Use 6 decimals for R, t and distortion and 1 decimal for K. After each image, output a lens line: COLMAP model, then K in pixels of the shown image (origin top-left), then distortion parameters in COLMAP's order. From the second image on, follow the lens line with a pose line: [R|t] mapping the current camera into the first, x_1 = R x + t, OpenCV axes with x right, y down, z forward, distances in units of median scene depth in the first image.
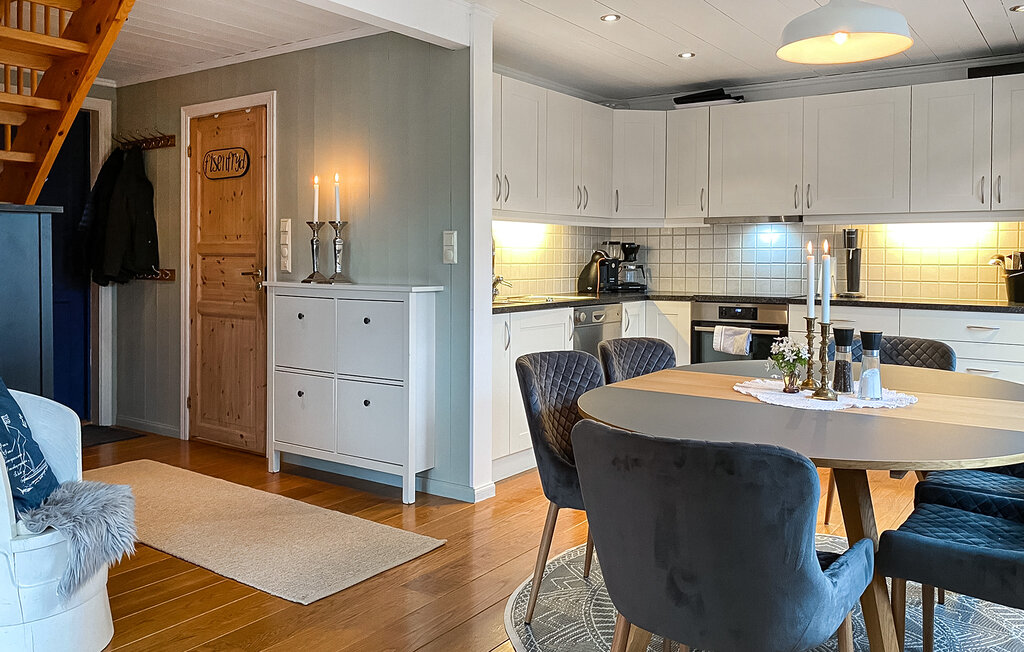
lens RADIAL K [[814.9, 0, 512.0], [0, 814.9, 379.7], [0, 0, 1]] dist [0.011326, 0.002624]
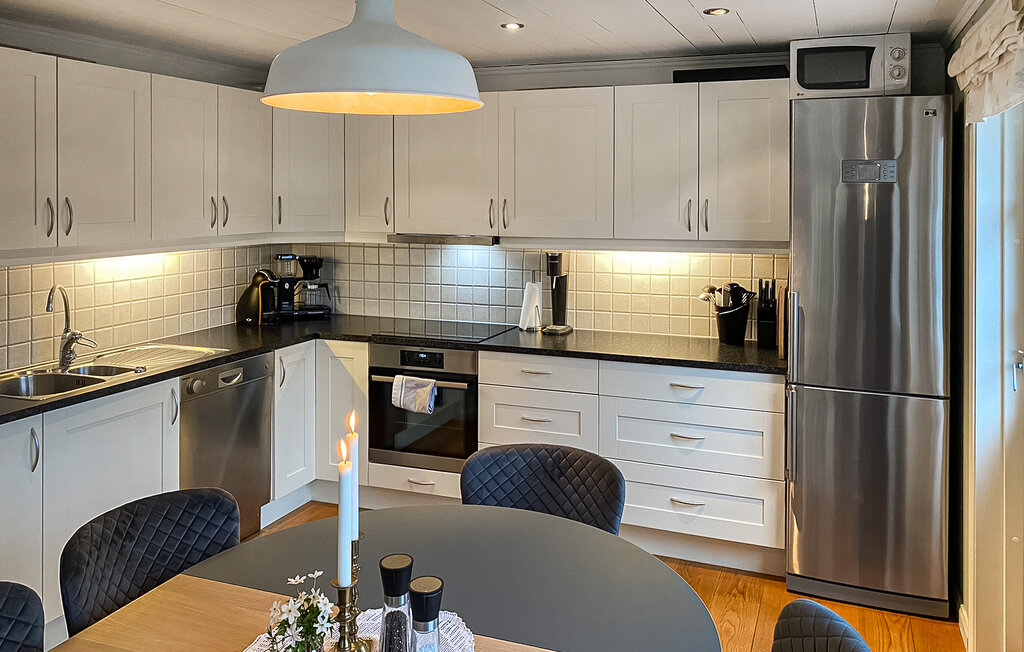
lens RADIAL K [[805.9, 0, 512.0], [0, 805.9, 326.0], [0, 0, 1]] dist [0.165815, -0.328947]
pose [[0.972353, -0.028459, 0.231773, 0.174477], [0.025494, 0.999550, 0.015776, -0.122730], [-0.232118, -0.009431, 0.972642, 0.188316]]
